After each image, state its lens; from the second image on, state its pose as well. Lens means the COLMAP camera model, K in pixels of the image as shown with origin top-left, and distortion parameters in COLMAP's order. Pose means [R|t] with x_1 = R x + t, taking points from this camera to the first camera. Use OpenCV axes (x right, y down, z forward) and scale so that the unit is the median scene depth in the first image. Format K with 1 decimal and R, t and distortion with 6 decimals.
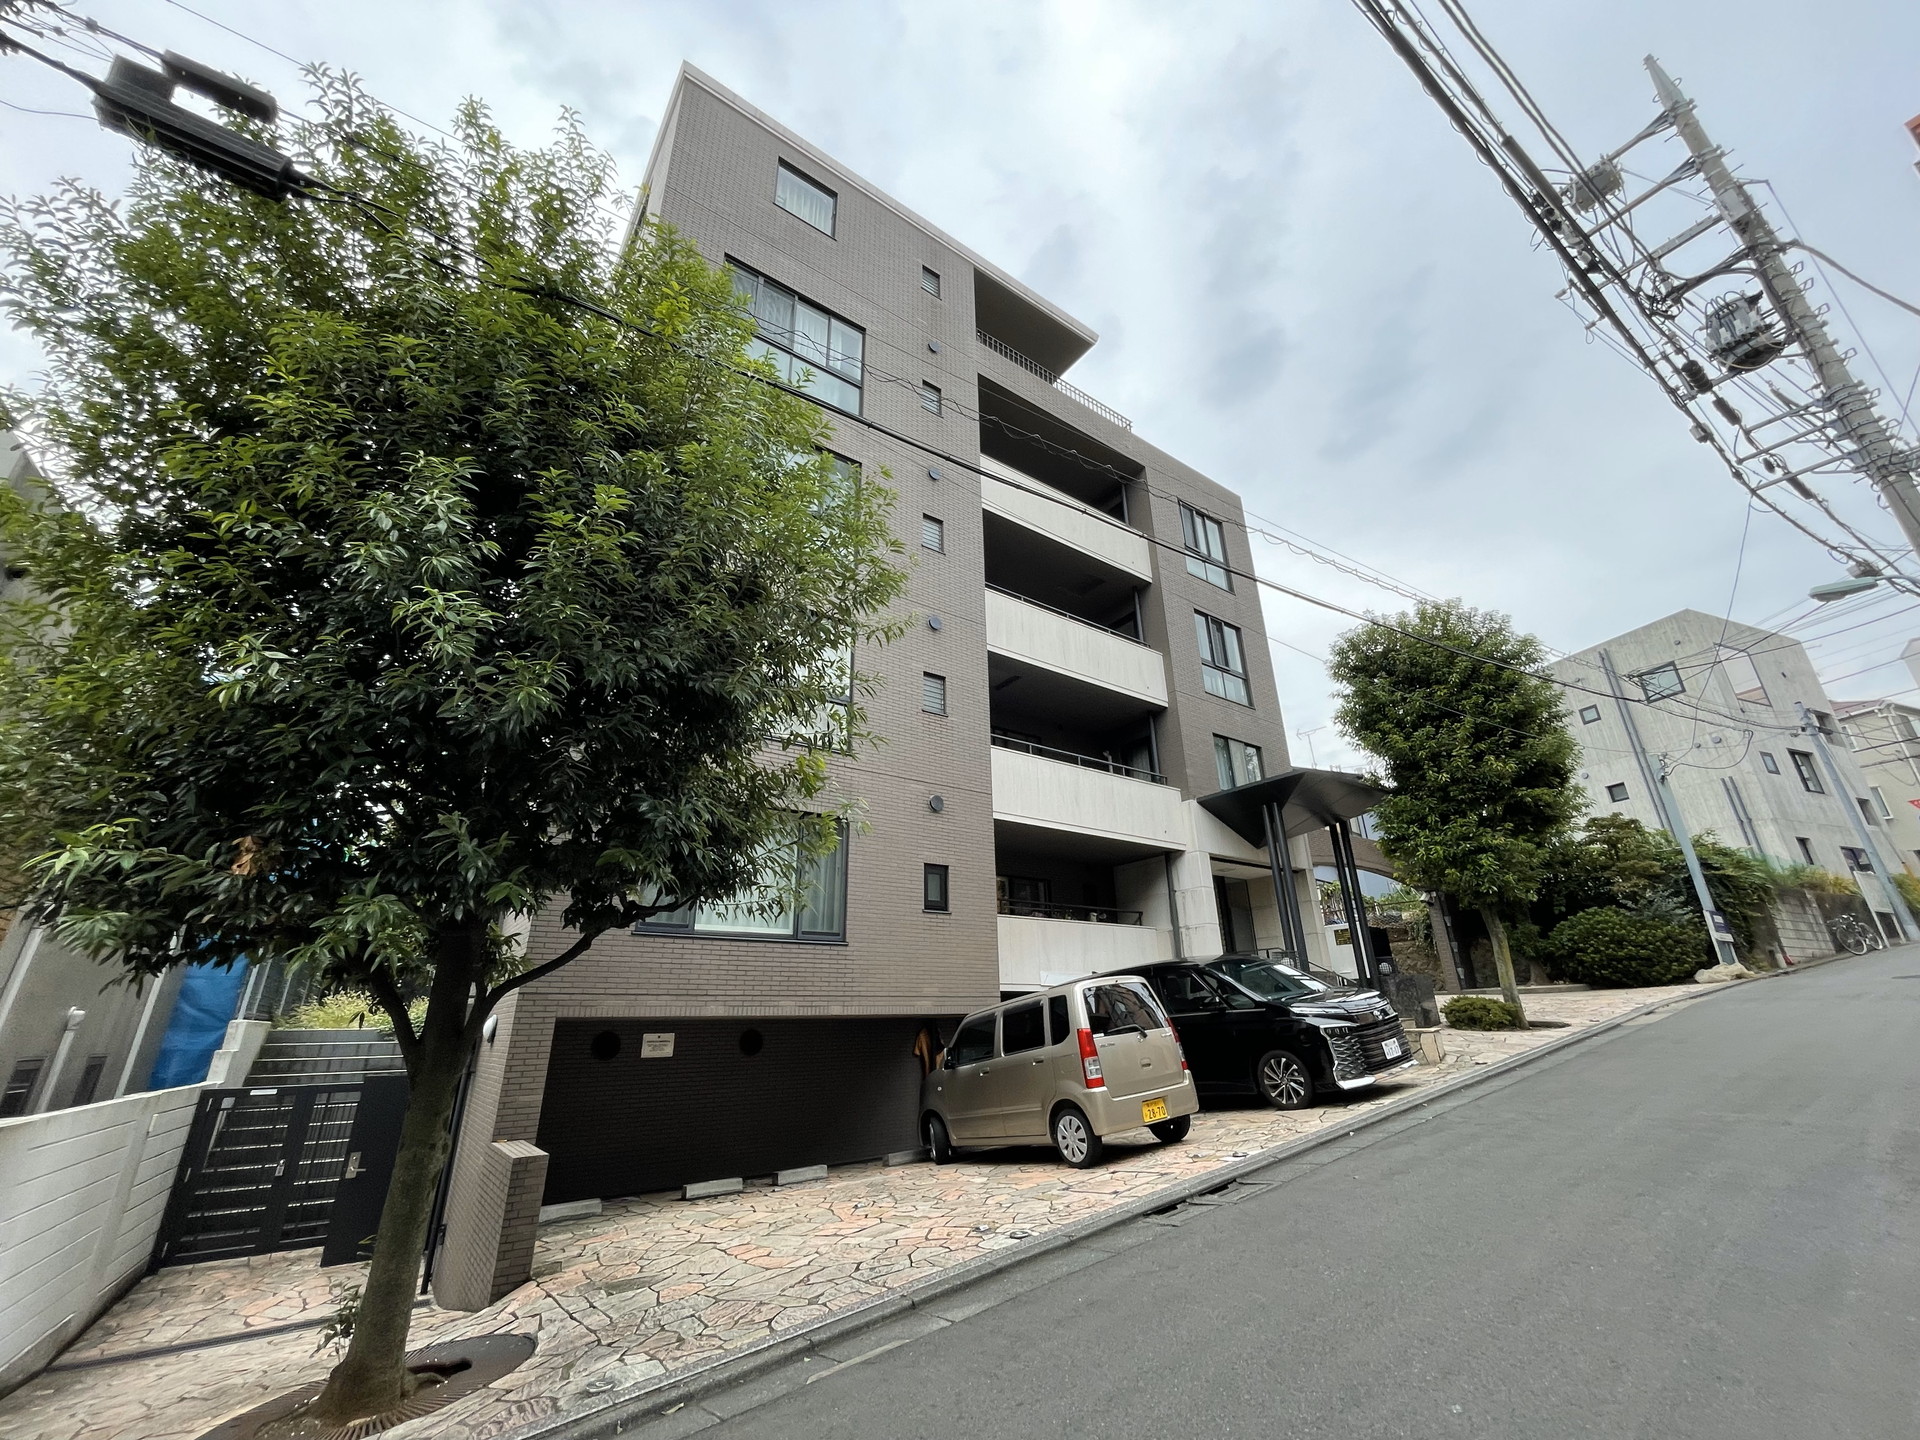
lens RADIAL K [[776.8, 0, 960.0], [0, 776.8, 720.0], [0, 0, 1]] dist [-0.004426, 0.000614]
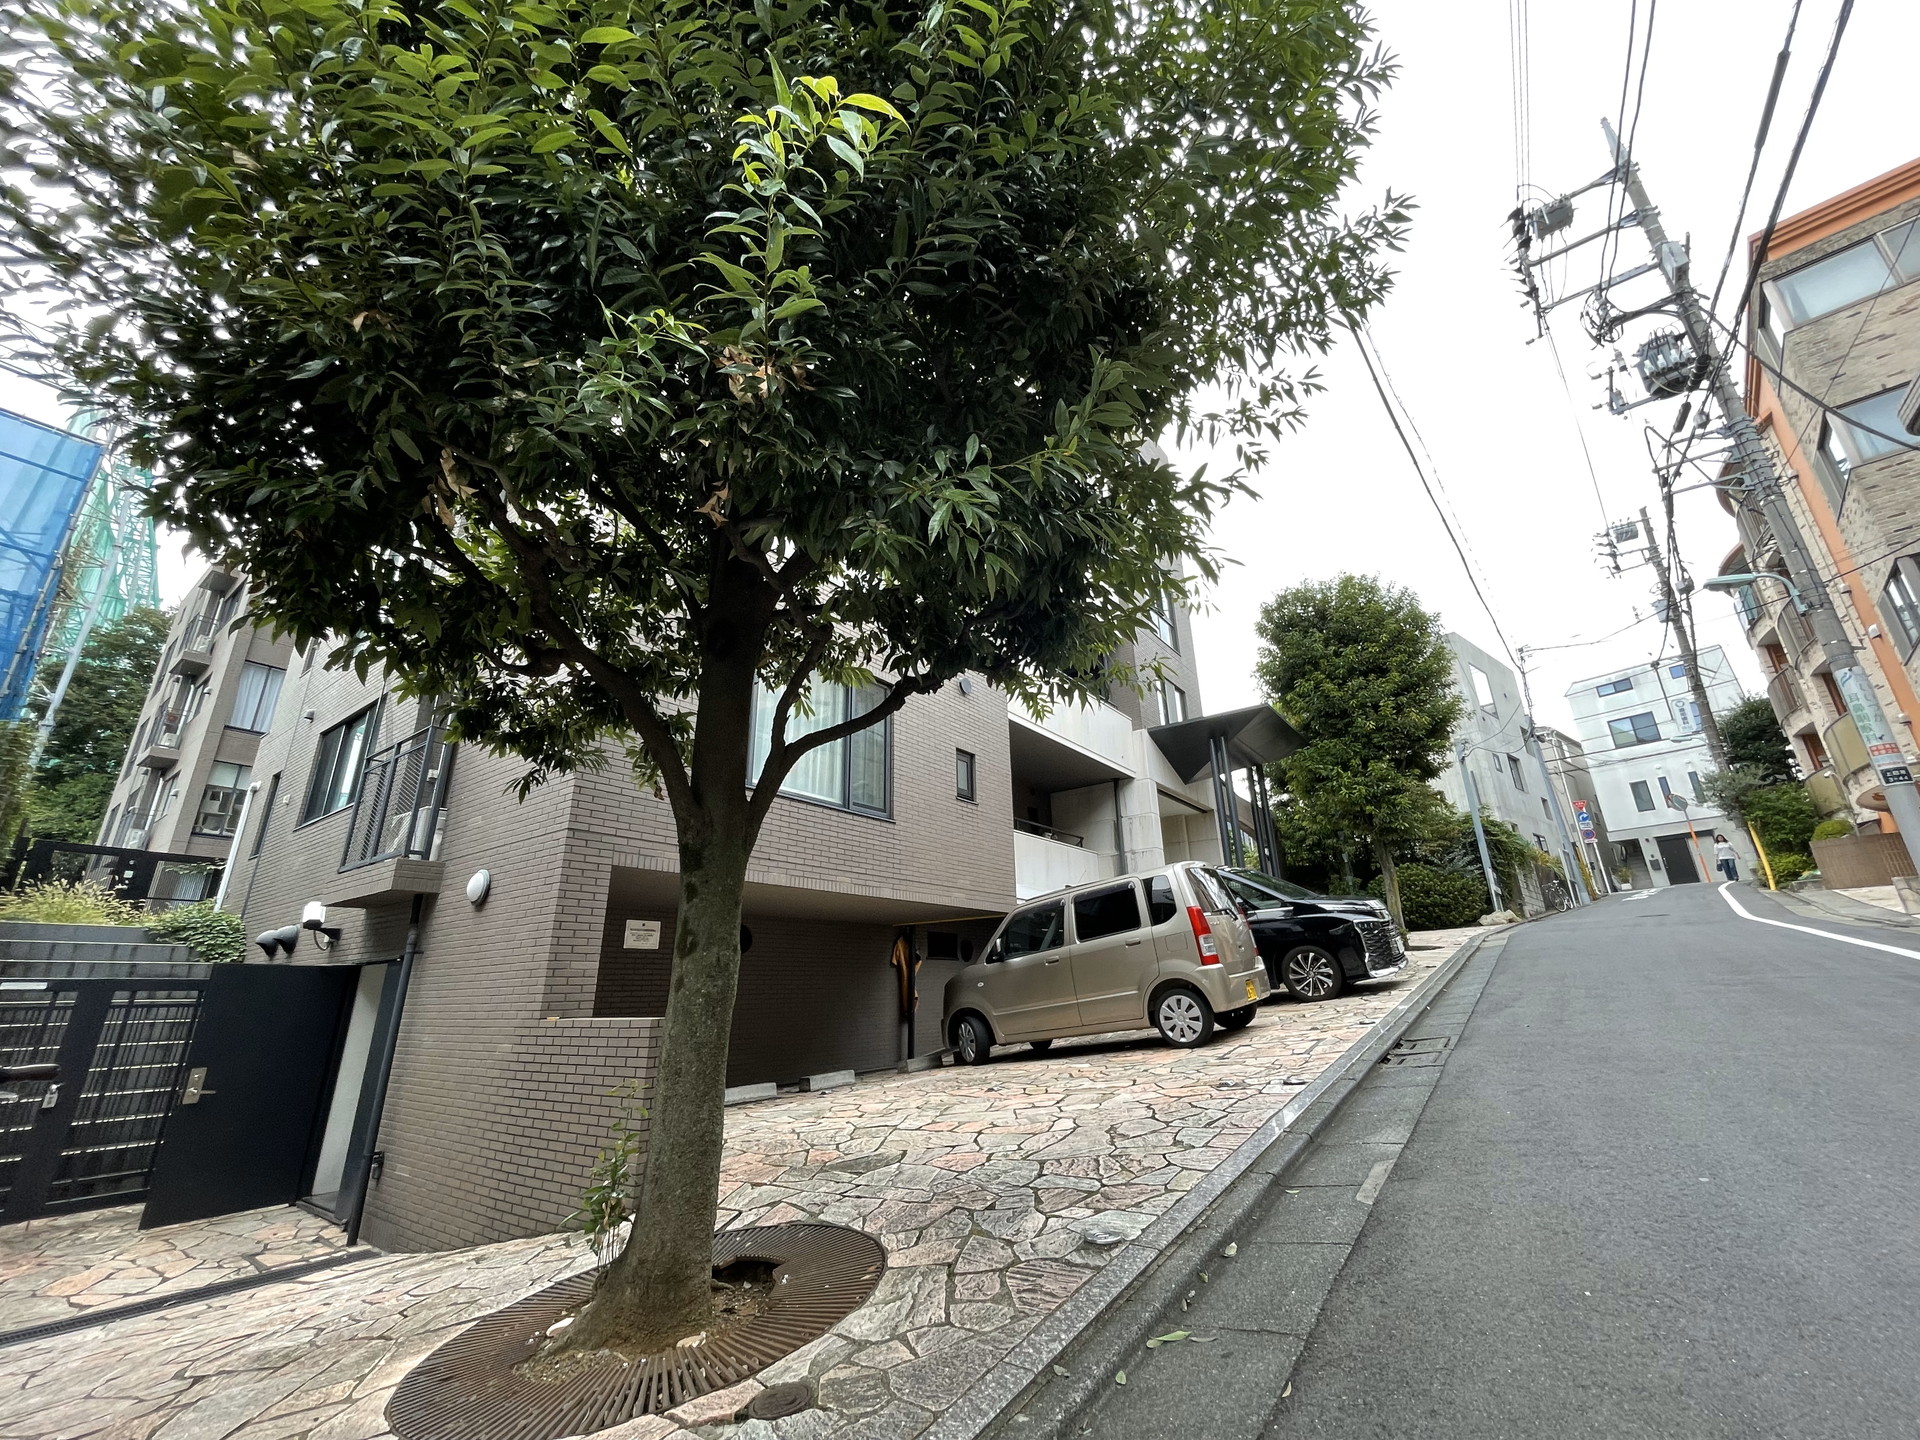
lens RADIAL K [[776.8, 0, 960.0], [0, 776.8, 720.0], [0, 0, 1]] dist [-0.004426, 0.000614]
pose [[0.953955, 0.098546, 0.283300, -0.300012], [-0.107750, 0.994032, 0.017054, 0.136395], [-0.279929, -0.046795, 0.958880, 0.131616]]
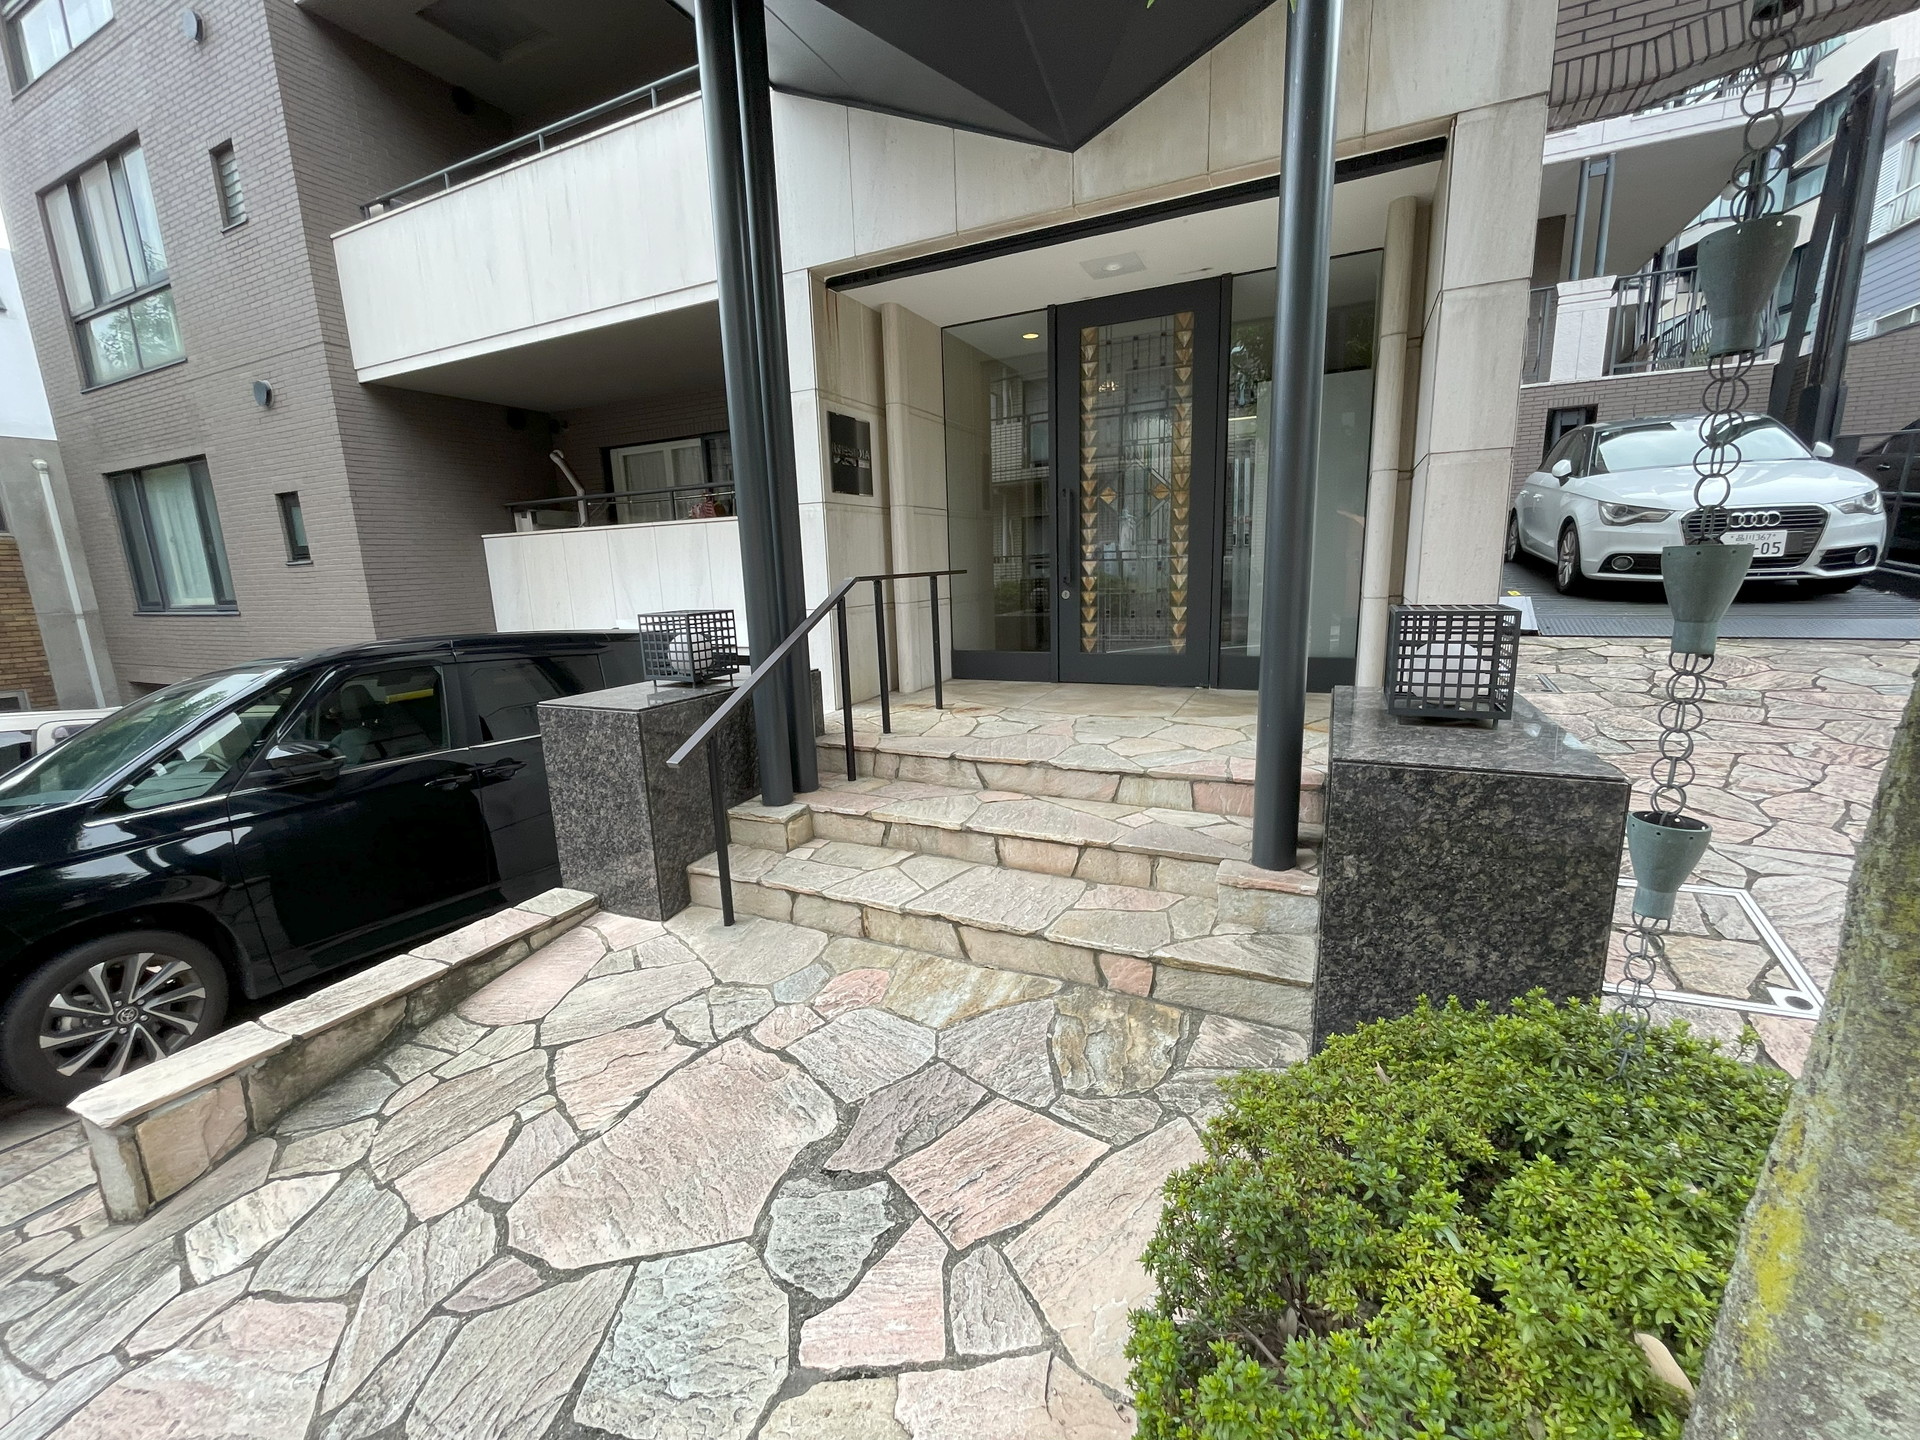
lens RADIAL K [[776.8, 0, 960.0], [0, 776.8, 720.0], [0, 0, 1]] dist [-0.004426, 0.000614]
pose [[0.474298, 0.180509, -0.861660, 0.865698], [0.345636, 0.861986, 0.370831, 0.311573], [0.809677, -0.473705, 0.346448, 1.152979]]
